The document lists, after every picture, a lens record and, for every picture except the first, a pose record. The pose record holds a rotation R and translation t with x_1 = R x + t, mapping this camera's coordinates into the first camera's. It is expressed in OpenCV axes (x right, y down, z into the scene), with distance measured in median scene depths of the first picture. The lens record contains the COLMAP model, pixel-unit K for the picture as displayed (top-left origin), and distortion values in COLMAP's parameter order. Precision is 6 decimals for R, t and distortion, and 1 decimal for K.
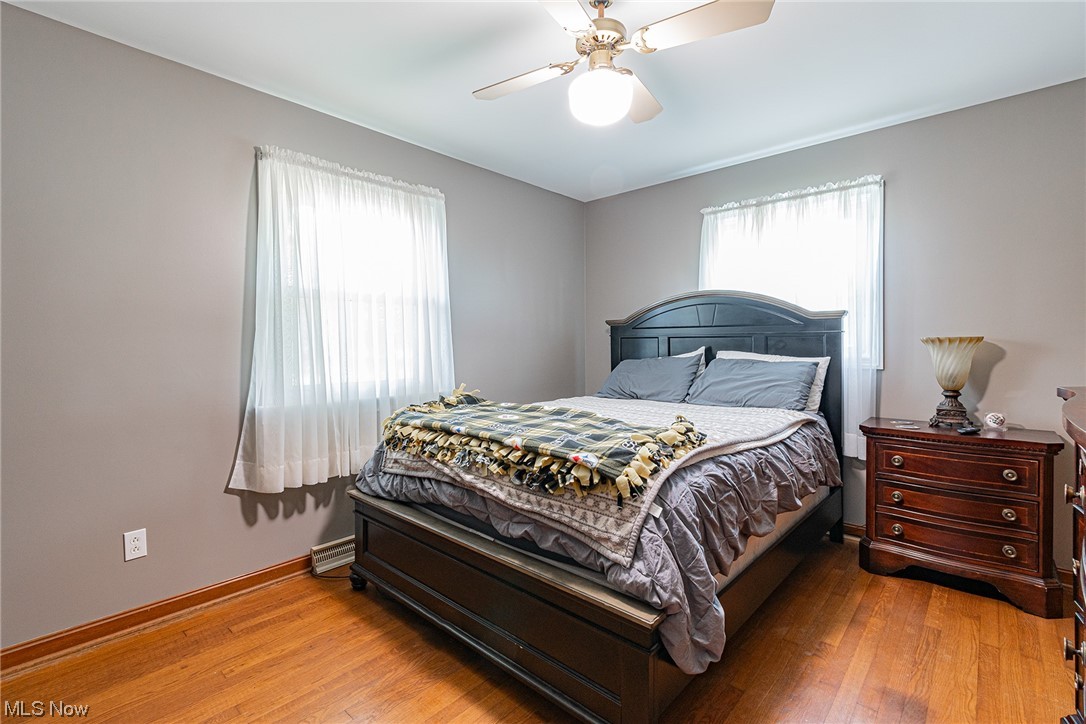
lens RADIAL K [[485.3, 0, 547.9], [0, 485.3, 357.7], [0, 0, 1]] dist [0.016216, -0.023150]
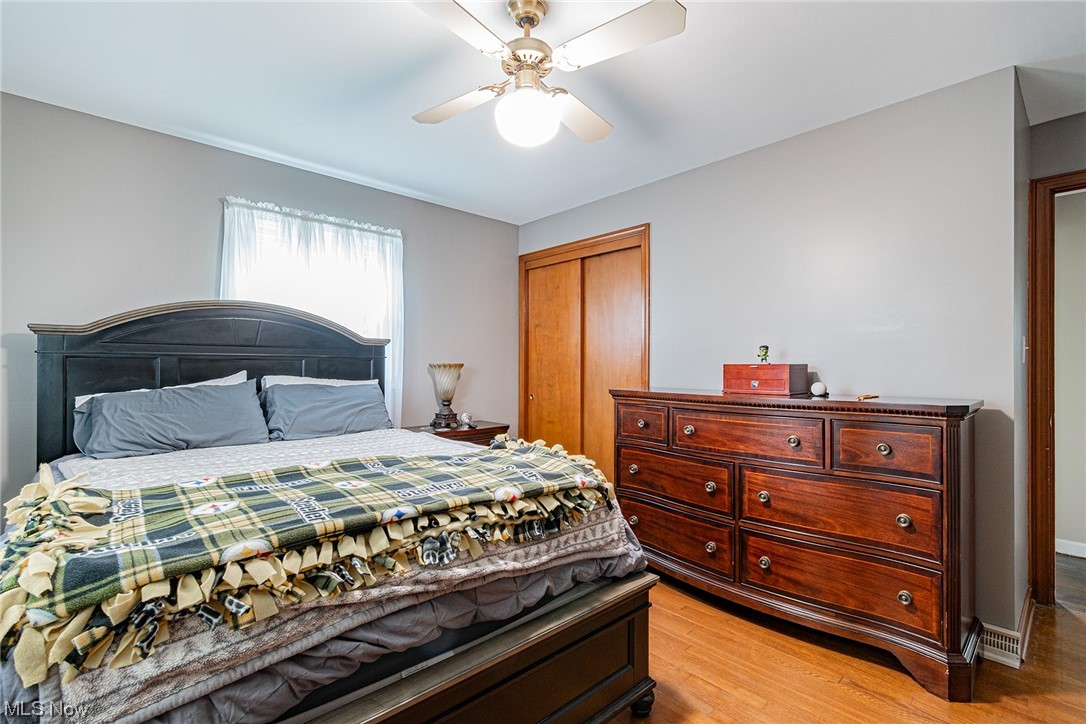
lens RADIAL K [[485.3, 0, 545.5], [0, 485.3, 364.7], [0, 0, 1]] dist [0.018380, -0.022695]
pose [[0.091726, 0.008999, 0.995744, -0.755406], [0.020128, 0.999738, -0.010889, -0.023355], [-0.995581, 0.021042, 0.091521, 0.759176]]
